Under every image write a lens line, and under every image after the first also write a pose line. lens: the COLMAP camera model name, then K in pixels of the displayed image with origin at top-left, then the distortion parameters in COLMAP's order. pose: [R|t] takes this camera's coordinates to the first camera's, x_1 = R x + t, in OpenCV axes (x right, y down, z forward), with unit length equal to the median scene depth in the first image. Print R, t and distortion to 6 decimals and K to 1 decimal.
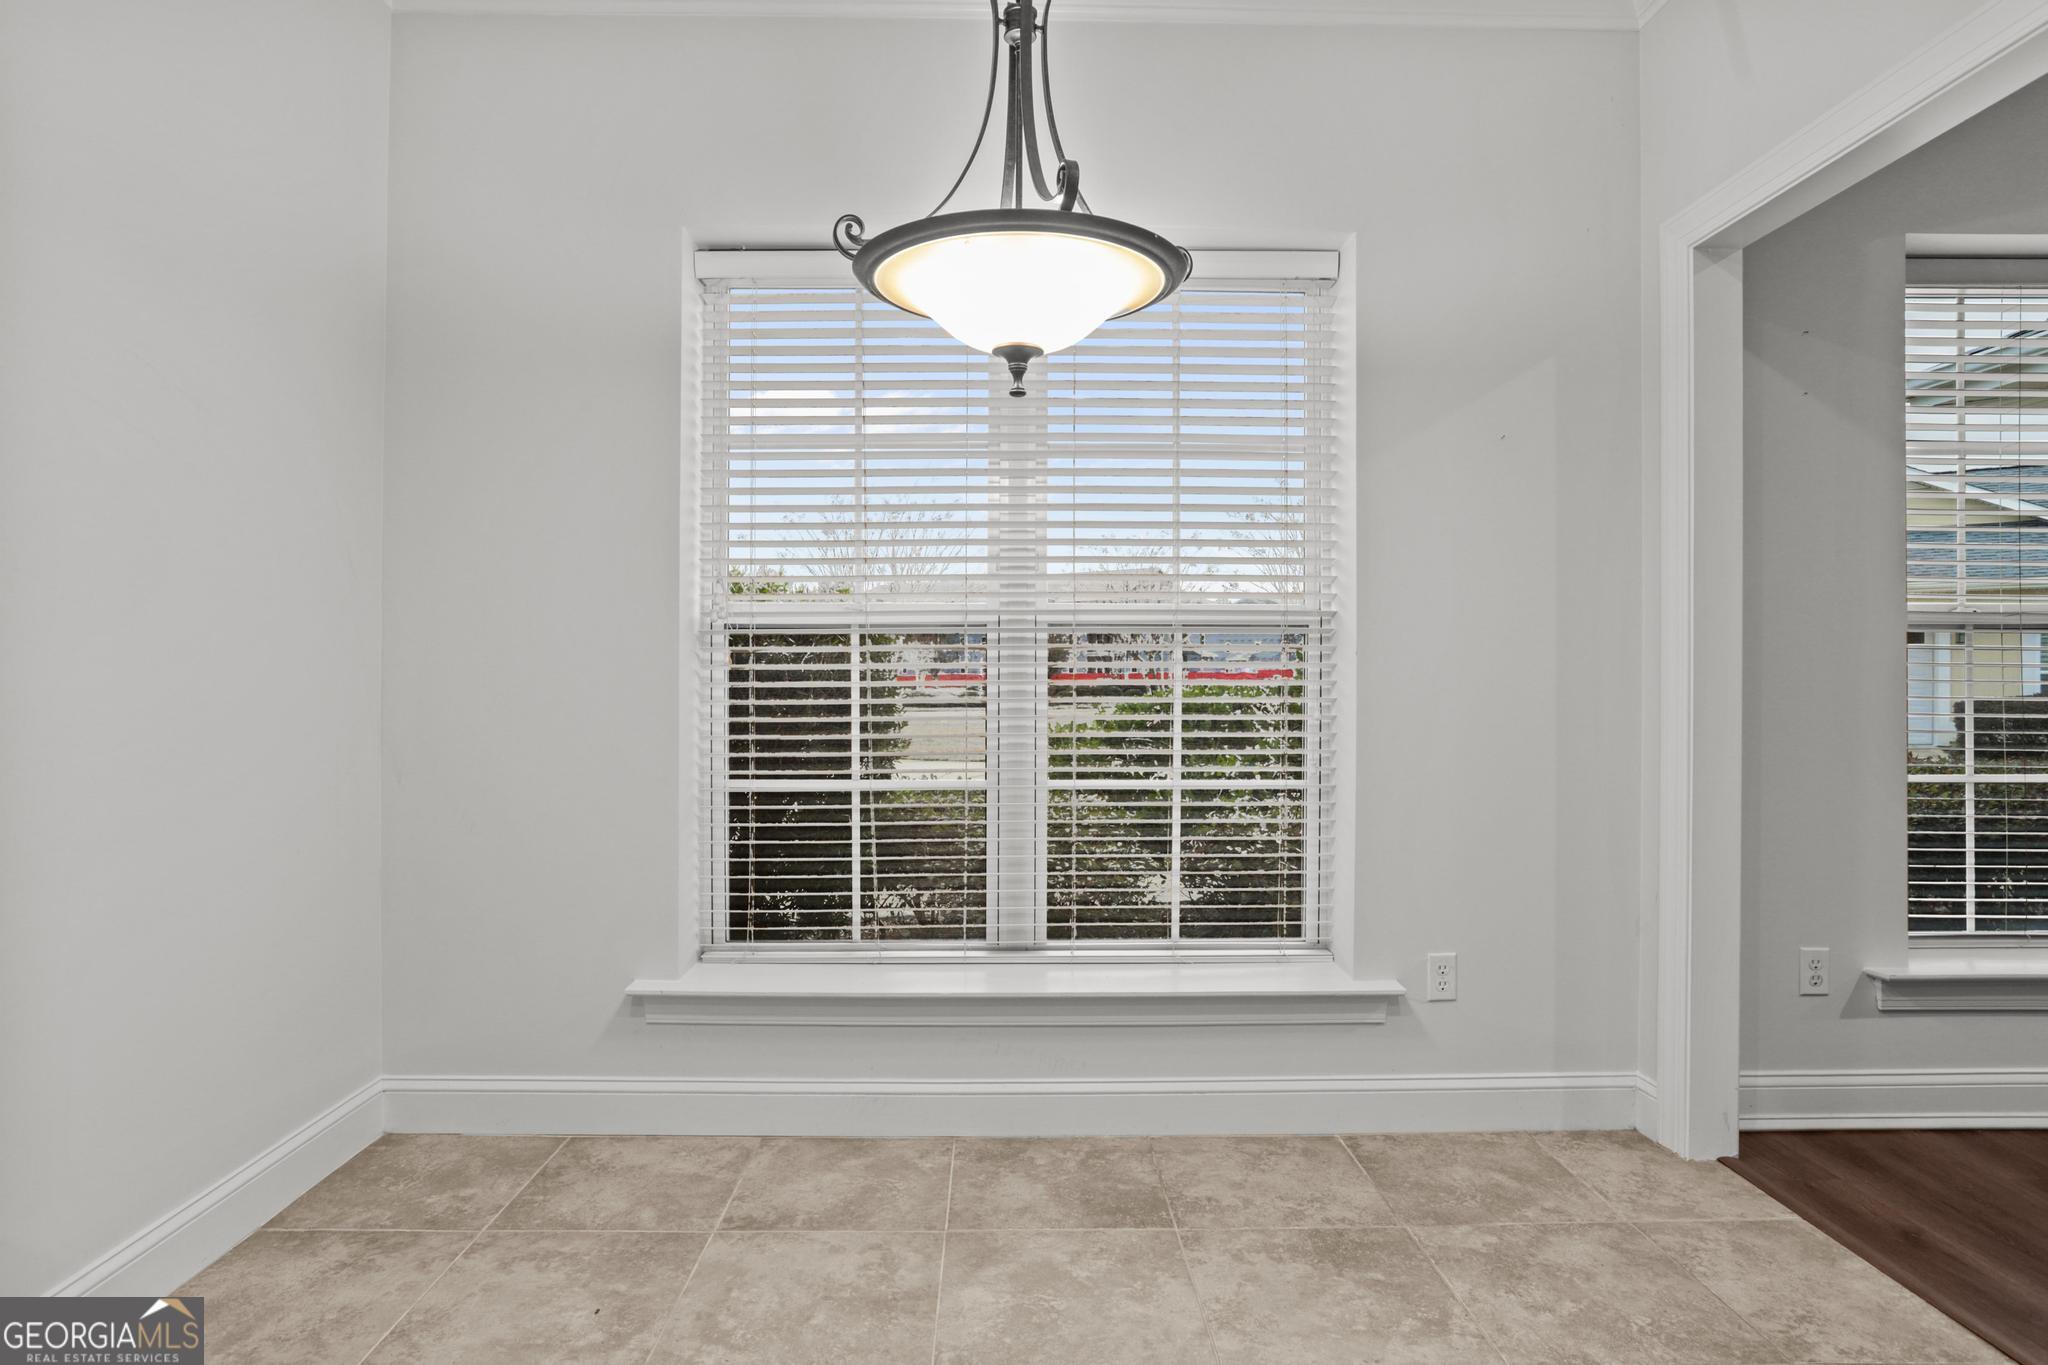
lens RADIAL K [[1097.5, 0, 1017.5], [0, 1097.5, 683.0], [0, 0, 1]] dist [-0.069948, 0.046184]
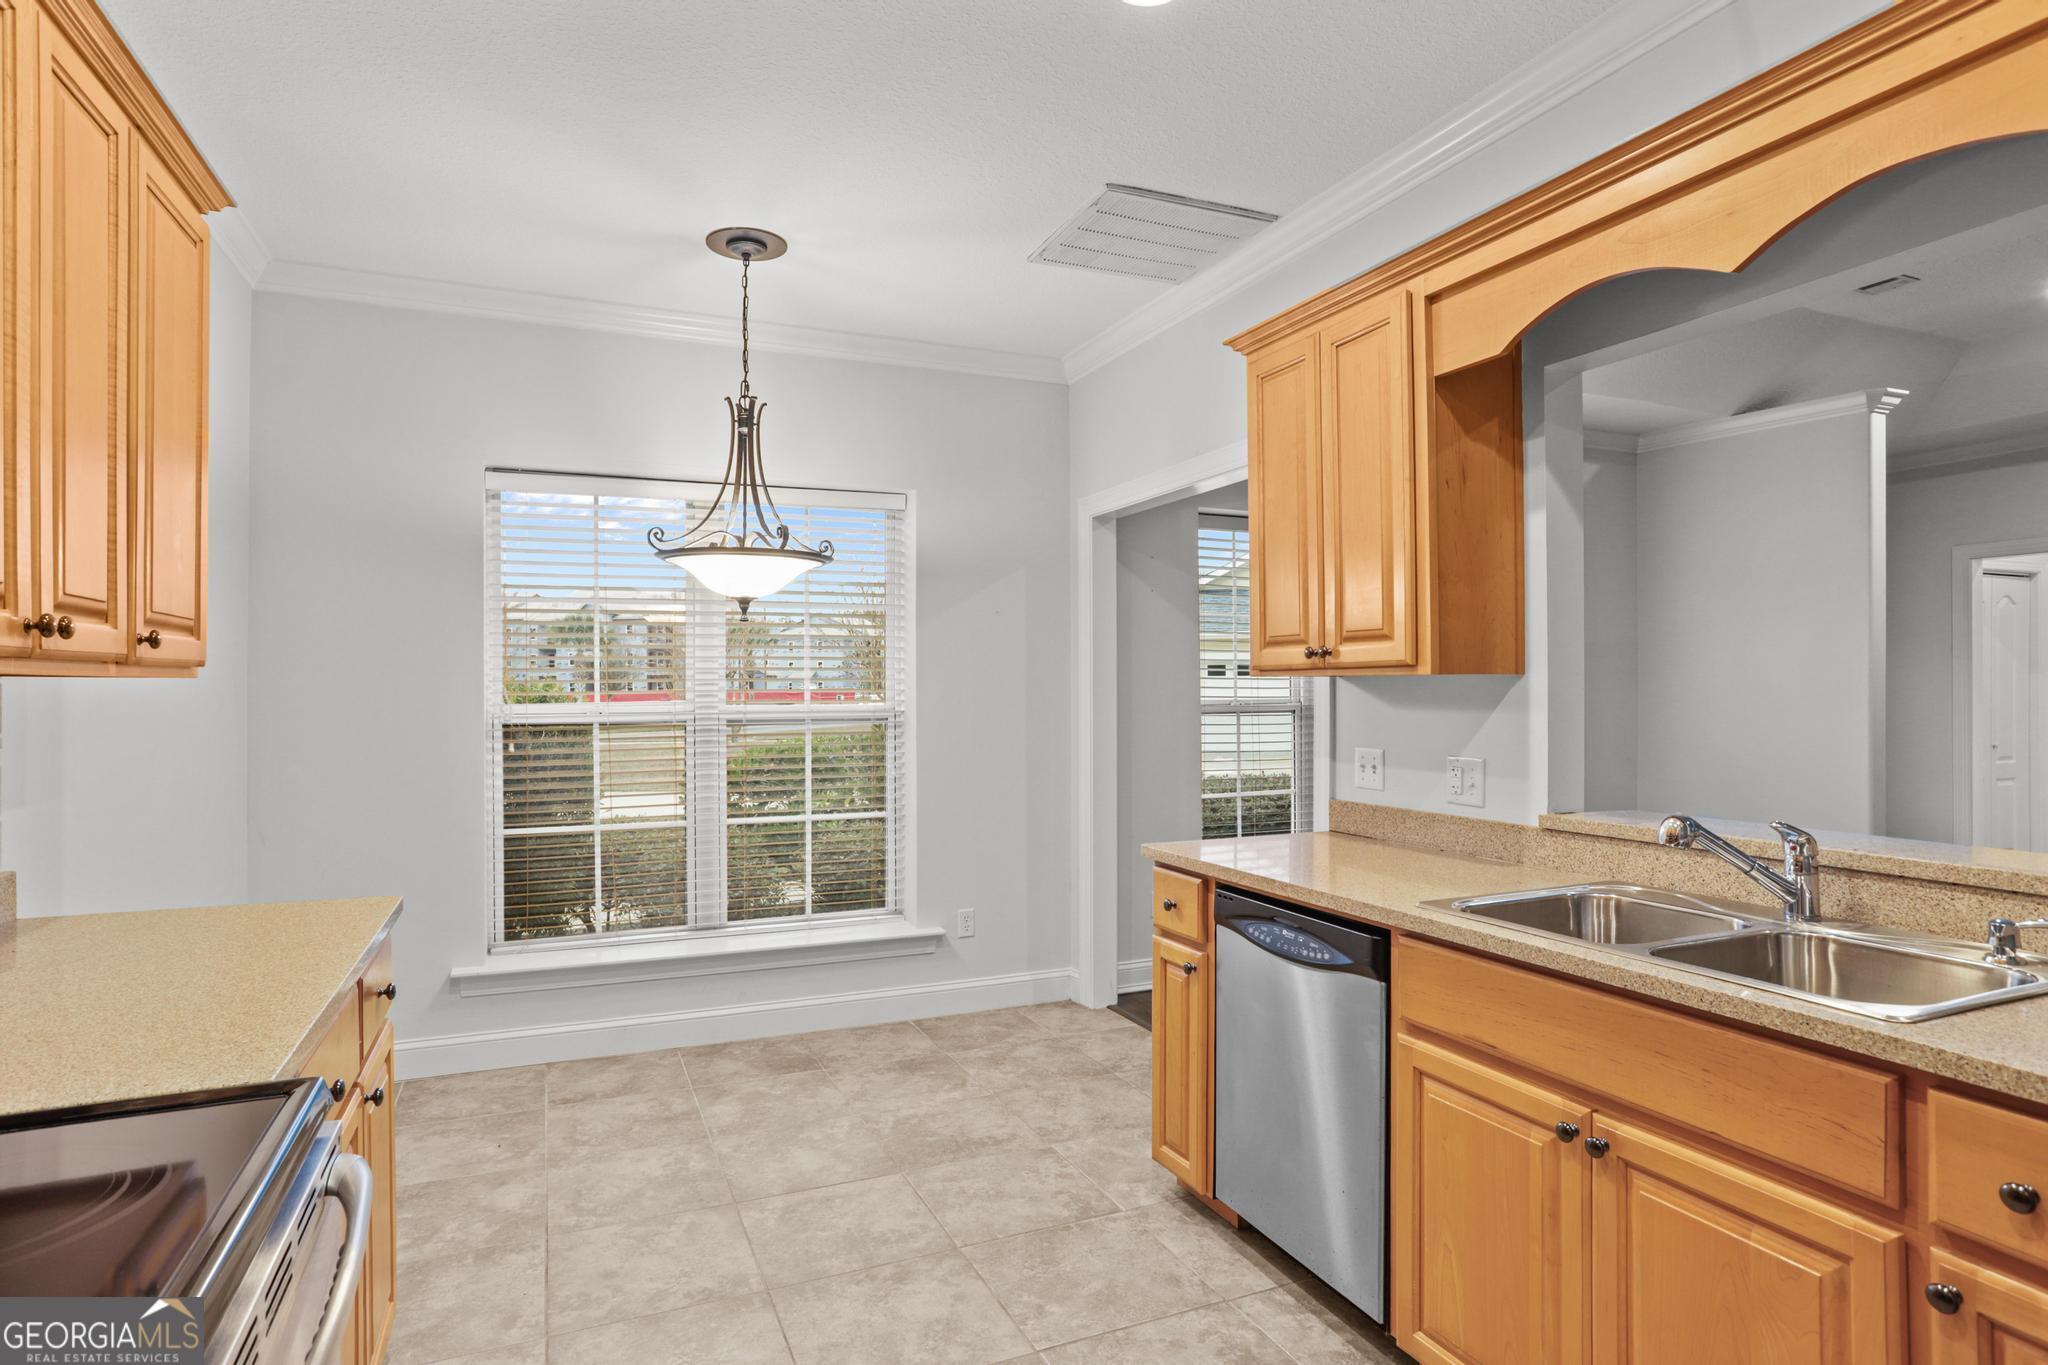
lens RADIAL K [[1097.5, 0, 1017.5], [0, 1097.5, 683.0], [0, 0, 1]] dist [-0.069948, 0.046184]
pose [[0.923073, -0.002033, 0.384620, -0.216816], [0.007786, 0.999880, -0.013399, -0.094142], [-0.384546, 0.015363, 0.922978, -0.692421]]
